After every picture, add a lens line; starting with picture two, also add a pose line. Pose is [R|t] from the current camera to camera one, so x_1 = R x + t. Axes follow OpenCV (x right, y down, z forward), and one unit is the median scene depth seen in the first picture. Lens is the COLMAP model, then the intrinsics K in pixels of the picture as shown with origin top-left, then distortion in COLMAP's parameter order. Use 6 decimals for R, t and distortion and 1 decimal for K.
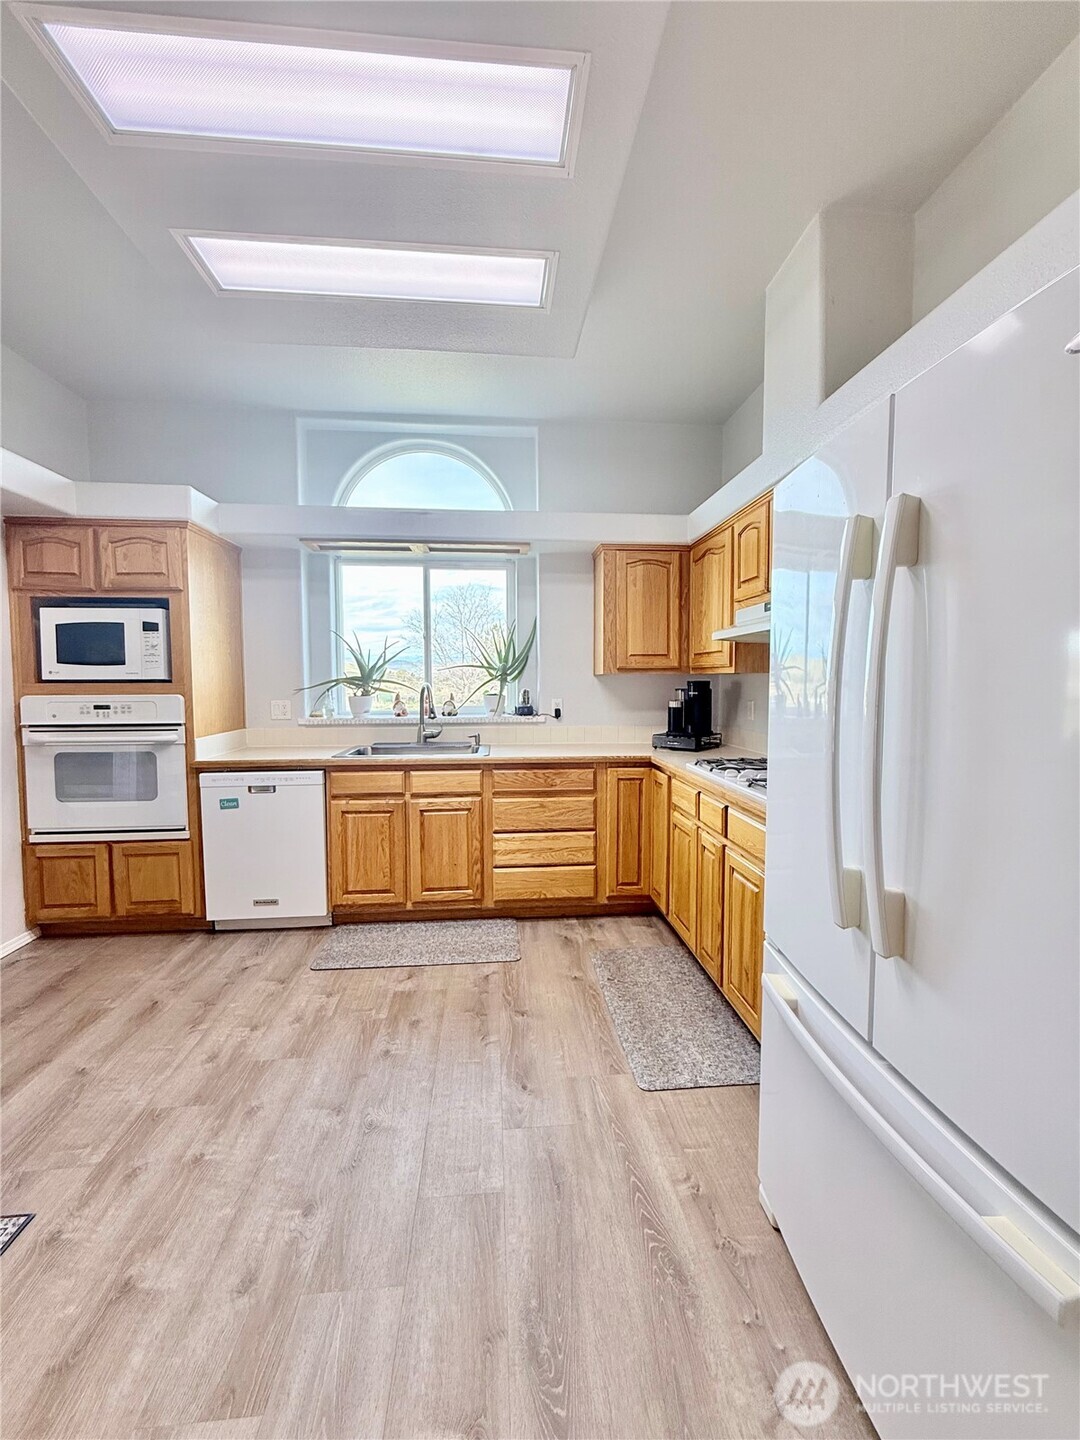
lens RADIAL K [[574.7, 0, 541.8], [0, 574.7, 714.2], [0, 0, 1]] dist [0.000684, 0.000055]
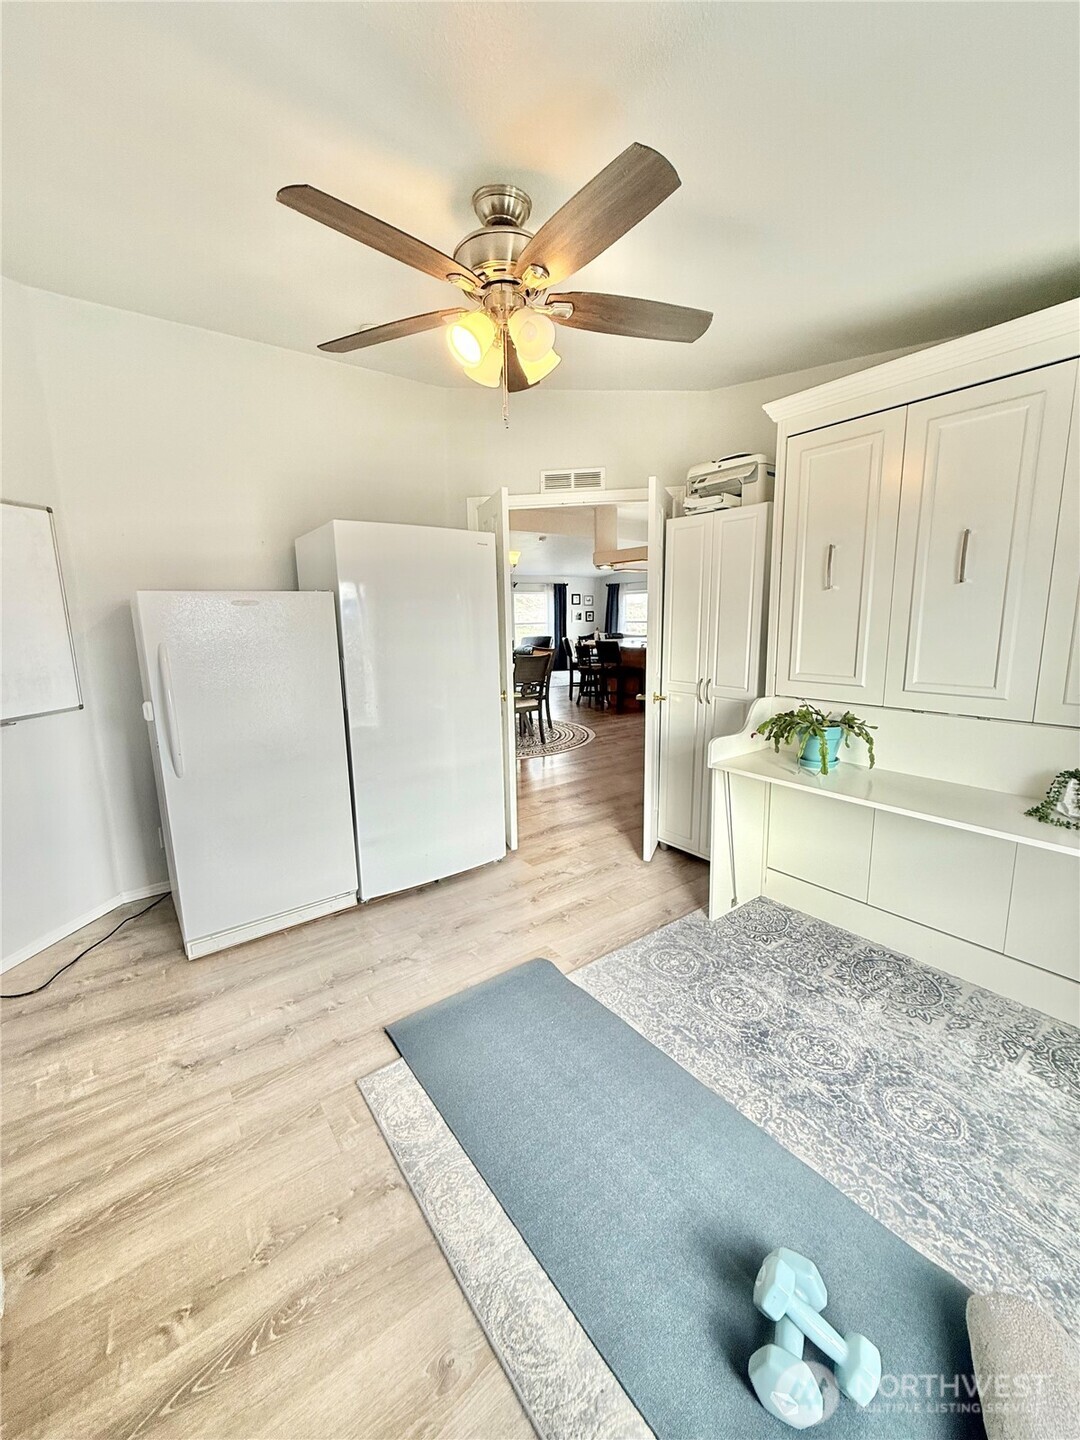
lens RADIAL K [[574.7, 0, 535.8], [0, 574.7, 717.9], [0, 0, 1]] dist [0.000684, 0.000055]
pose [[-0.513891, -0.149710, 0.844691, -0.276866], [0.057444, 0.976439, 0.208009, -0.063242], [-0.855930, 0.155417, -0.493184, 0.436460]]
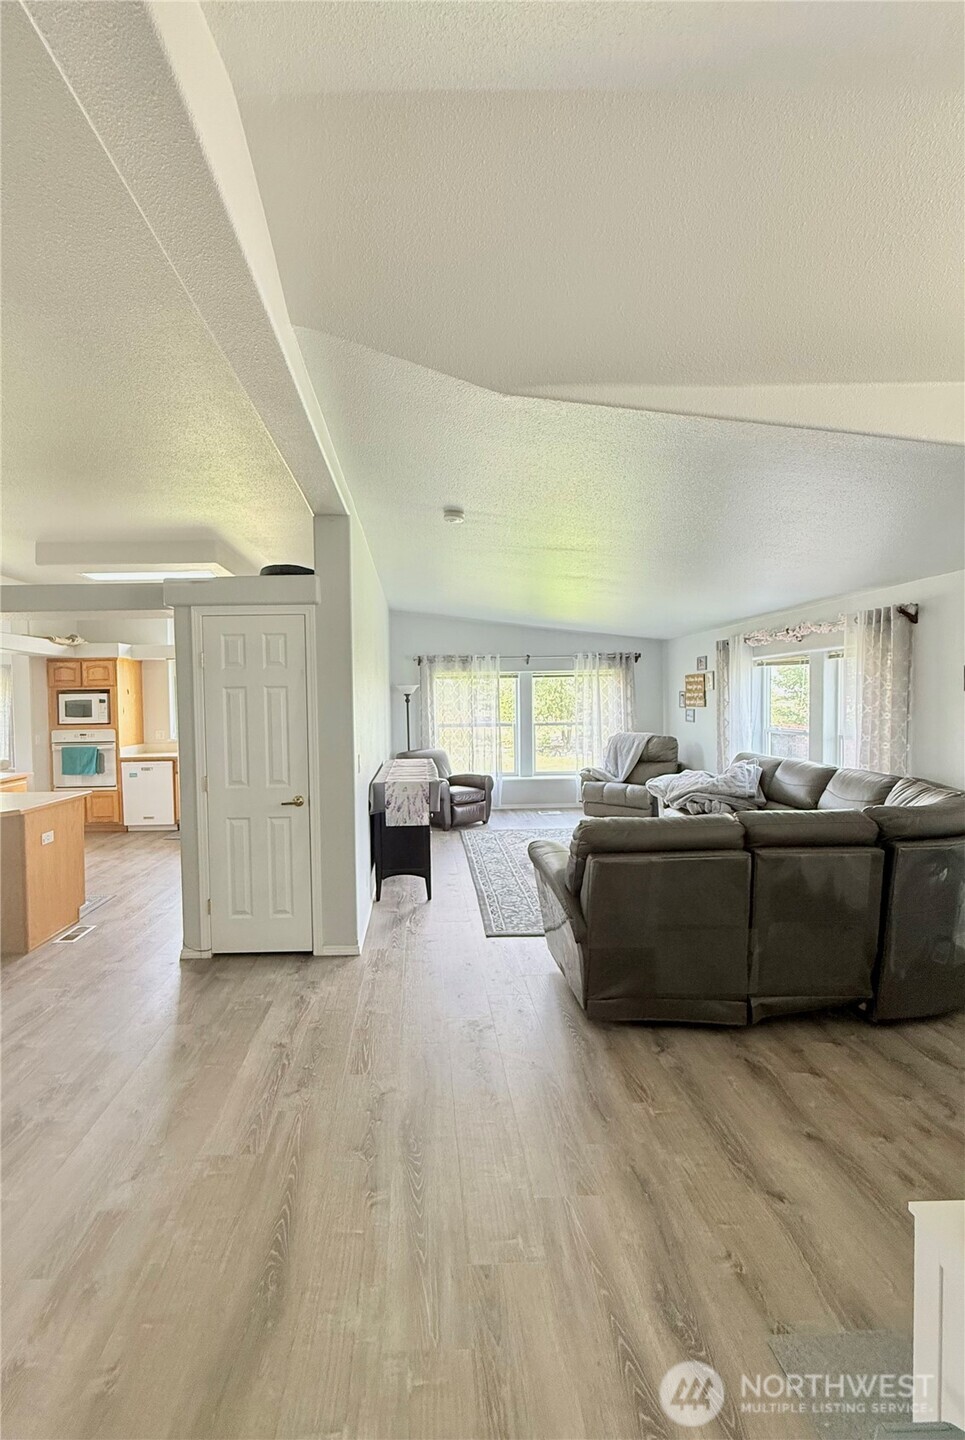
lens RADIAL K [[569.9, 0, 418.2], [0, 569.9, 725.6], [0, 0, 1]] dist [0.000779, 0.000176]
pose [[0.996985, -0.009684, -0.076987, 0.819644], [0.007933, 0.999703, -0.023025, 0.015053], [0.077187, 0.022344, 0.996766, -1.270712]]
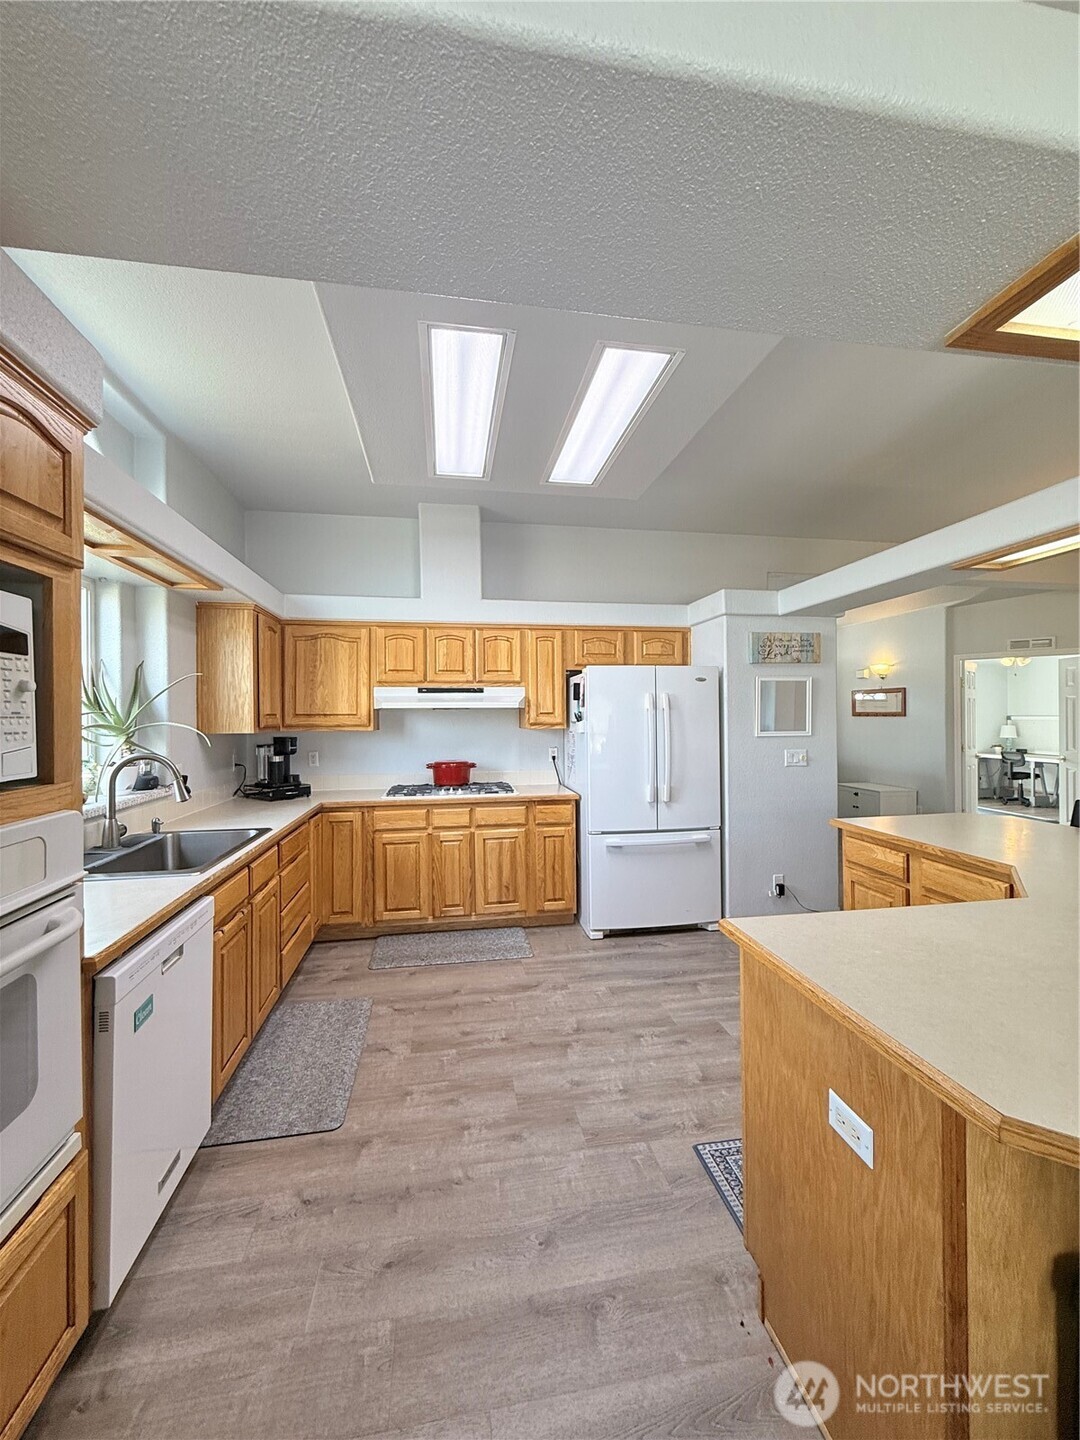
lens RADIAL K [[574.7, 0, 537.9], [0, 574.7, 717.0], [0, 0, 1]] dist [0.000684, 0.000055]
pose [[-0.078695, 0.002515, 0.996896, -1.083857], [0.061765, 0.998088, 0.002358, -0.082446], [-0.994983, 0.061759, -0.078700, 0.691594]]
